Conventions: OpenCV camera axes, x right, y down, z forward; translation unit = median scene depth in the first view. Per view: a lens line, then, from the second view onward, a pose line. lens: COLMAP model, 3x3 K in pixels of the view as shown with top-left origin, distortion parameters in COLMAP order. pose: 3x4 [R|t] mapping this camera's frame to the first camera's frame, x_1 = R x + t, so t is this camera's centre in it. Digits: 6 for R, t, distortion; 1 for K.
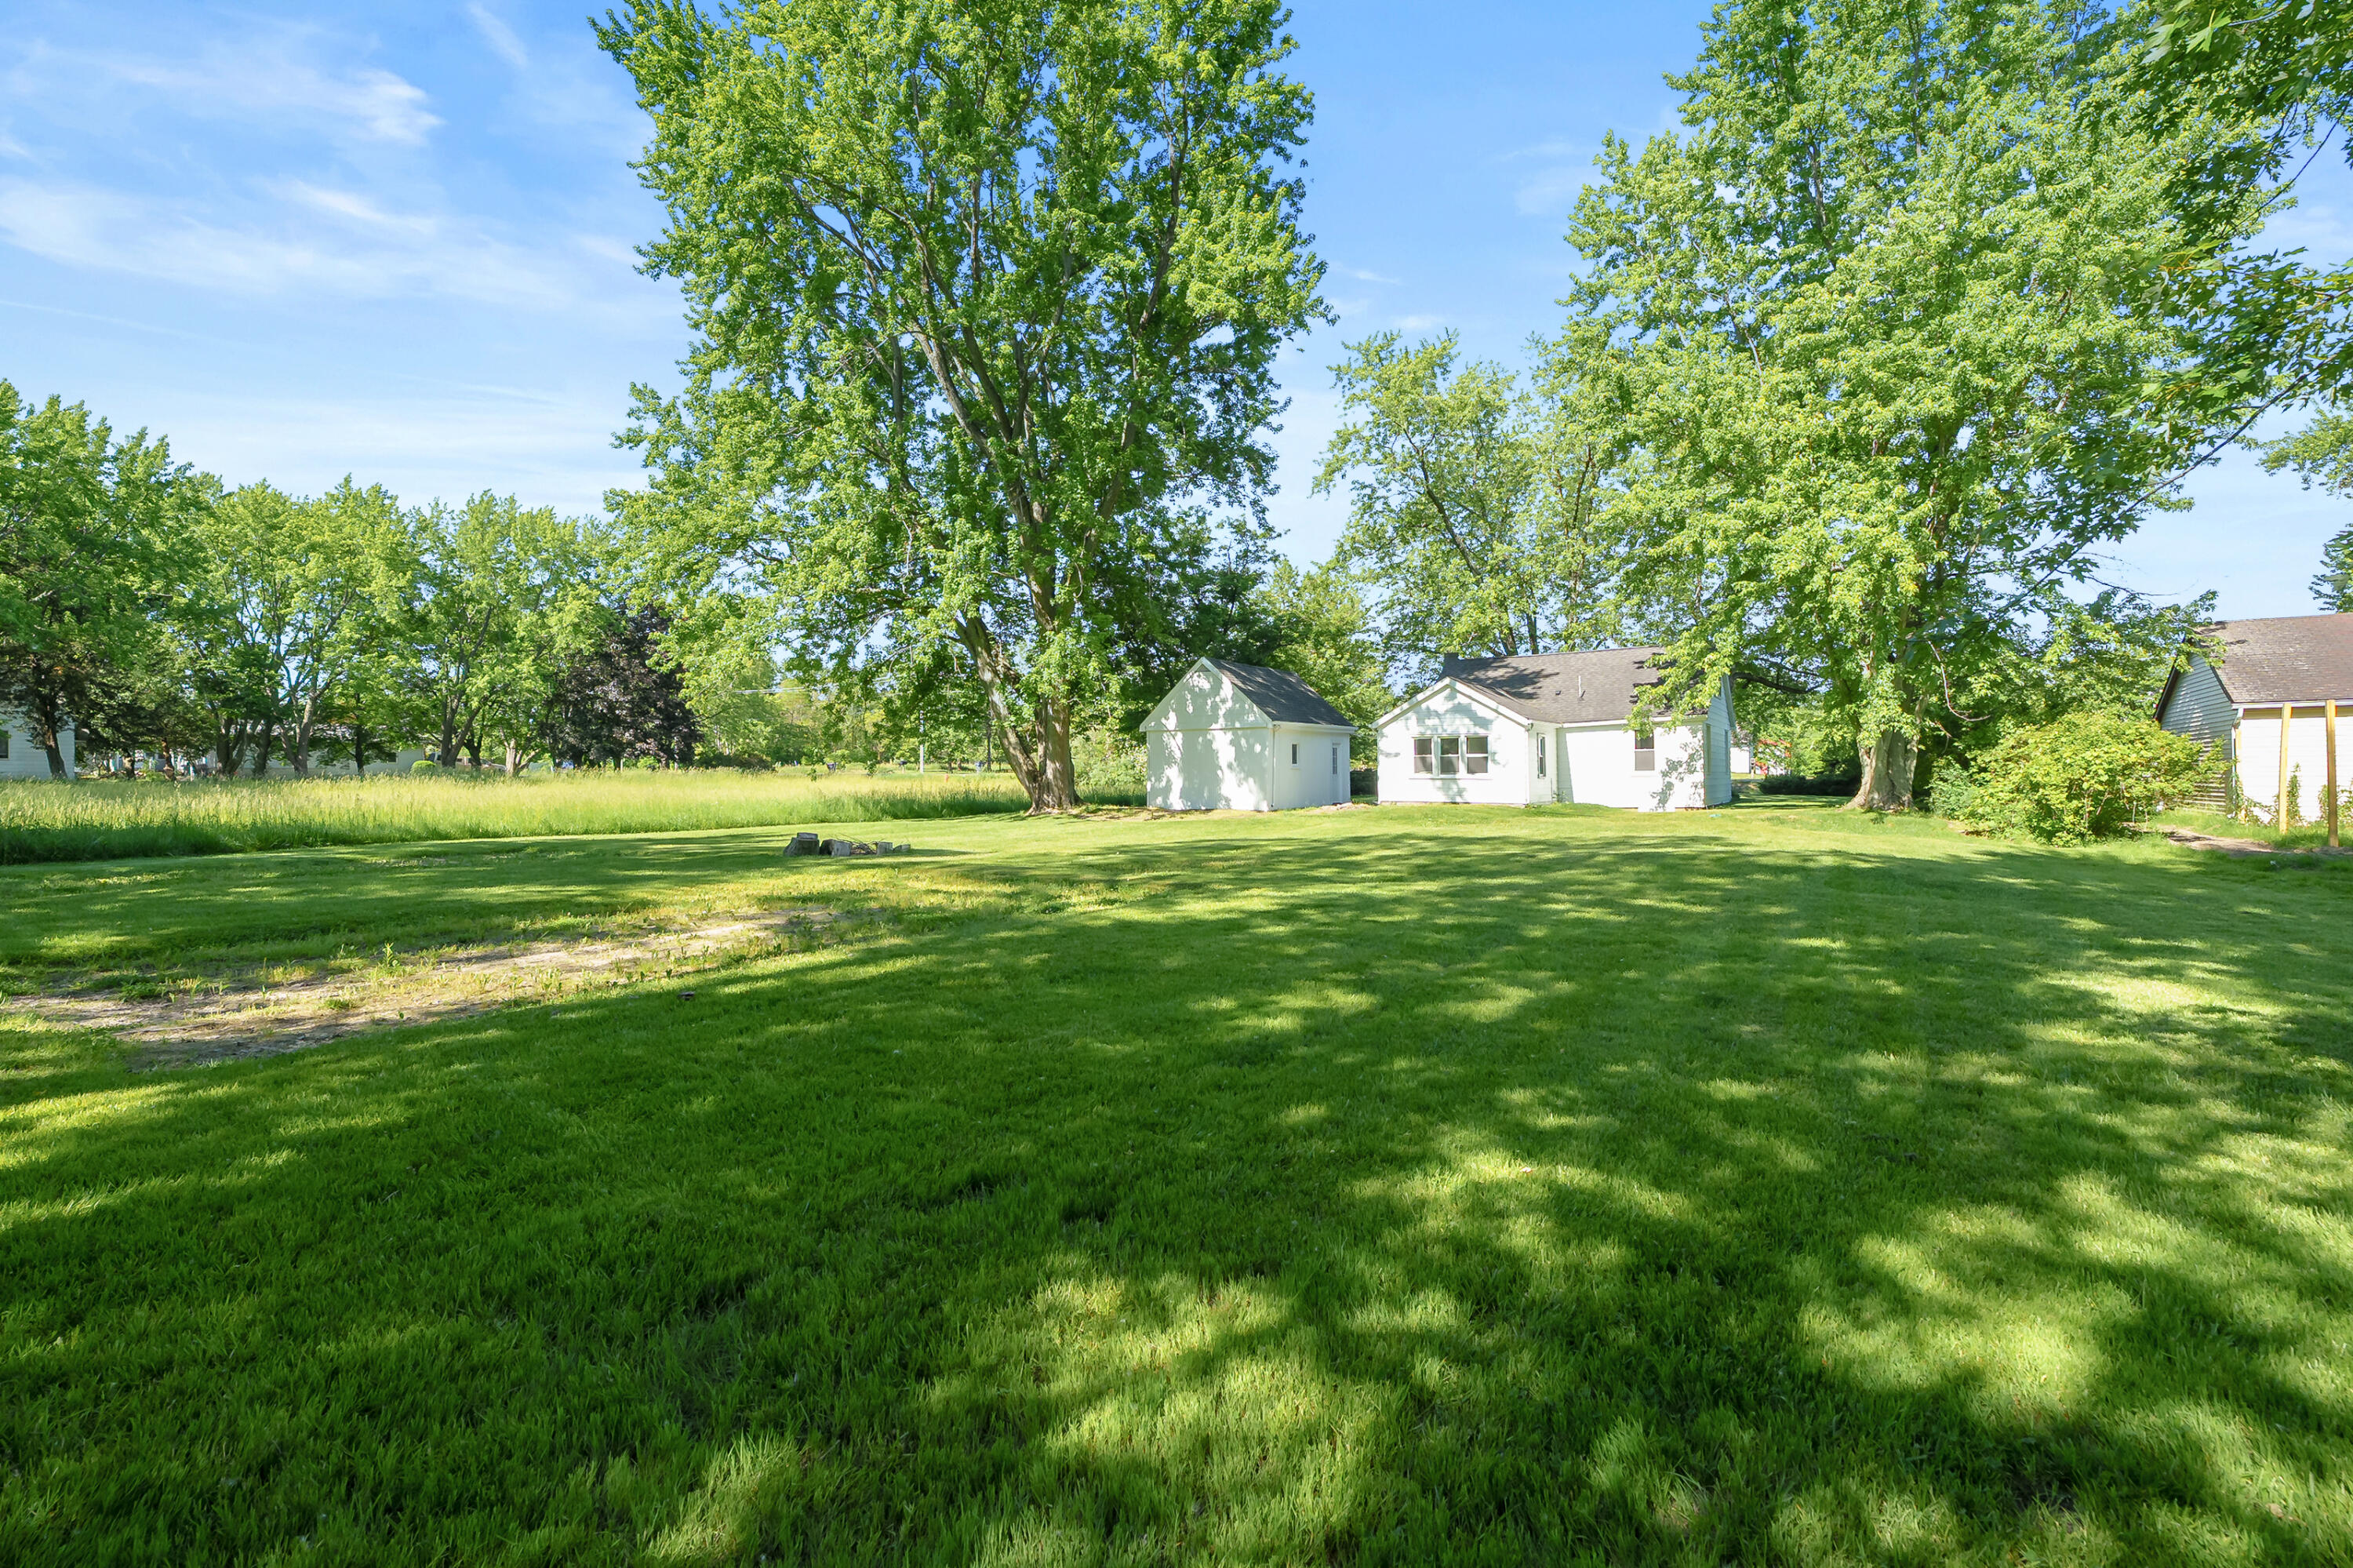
lens RADIAL K [[1071.5, 0, 1170.3], [0, 1071.5, 761.9], [0, 0, 1]] dist [-0.002655, 0.000573]
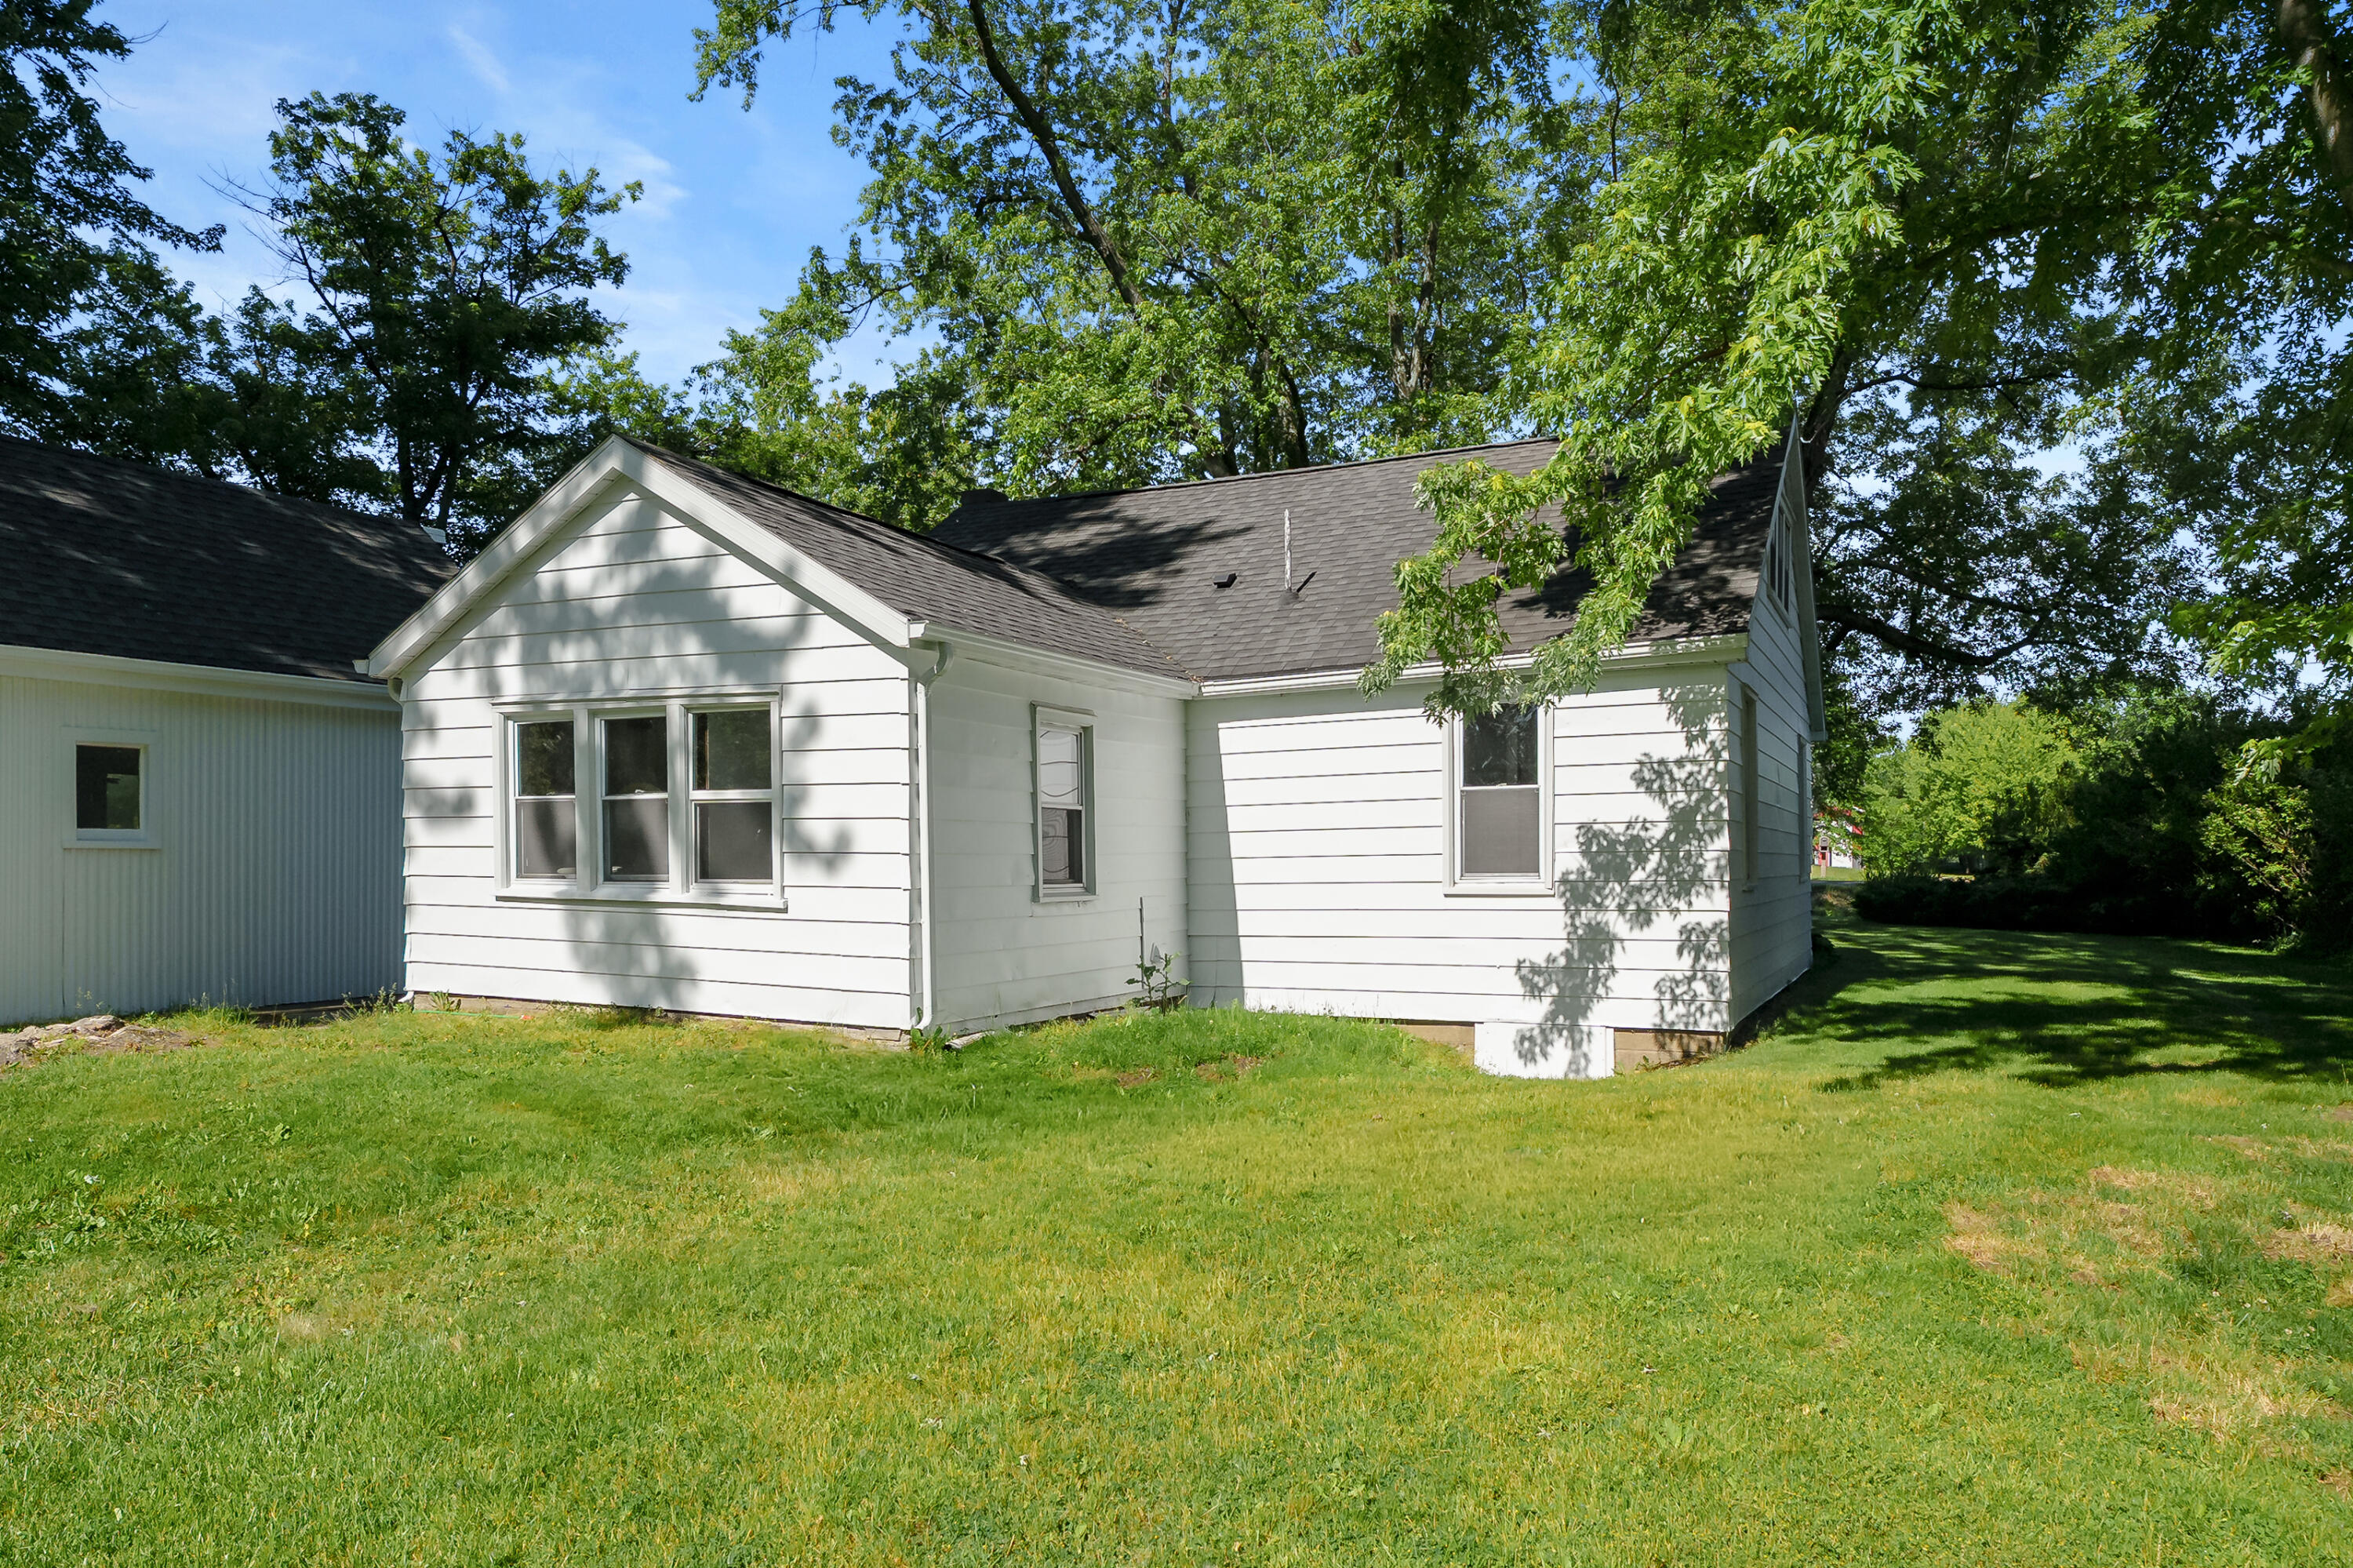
lens RADIAL K [[1520.8, 0, 1176.5], [0, 1520.8, 784.0], [0, 0, 1]] dist [0.000320, -0.000060]
pose [[0.993447, 0.016831, 0.113050, 0.332416], [-0.013212, 0.999379, -0.032681, -0.000509], [-0.113530, 0.030973, 0.993052, 0.668508]]
